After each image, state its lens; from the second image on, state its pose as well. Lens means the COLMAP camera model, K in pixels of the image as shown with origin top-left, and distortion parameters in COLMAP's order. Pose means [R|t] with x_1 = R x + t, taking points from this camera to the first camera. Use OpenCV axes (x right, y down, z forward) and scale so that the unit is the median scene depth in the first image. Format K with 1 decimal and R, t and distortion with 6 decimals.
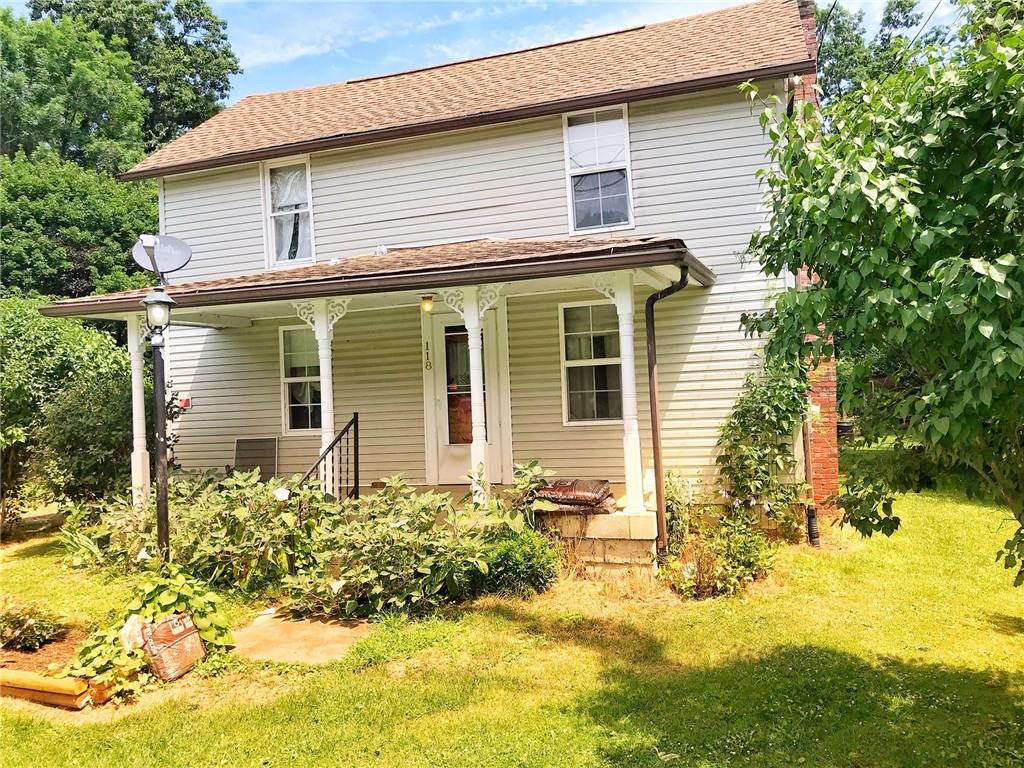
lens RADIAL K [[842.8, 0, 514.7], [0, 842.8, 385.9], [0, 0, 1]] dist [0.044132, -0.049178]
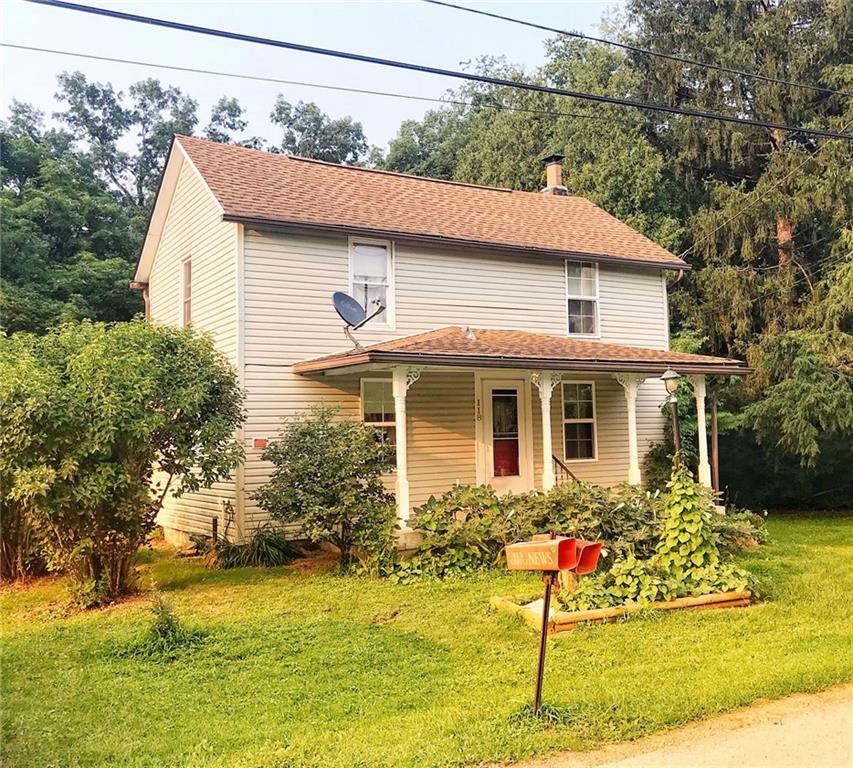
lens RADIAL K [[959.1, 0, 429.2], [0, 959.1, 385.3], [0, 0, 1]] dist [-0.034713, 0.000000]
pose [[0.649872, 0.074101, 0.756423, -1.336314], [-0.014113, 0.996241, -0.085469, 0.057518], [-0.759912, 0.044868, 0.648475, 0.070188]]
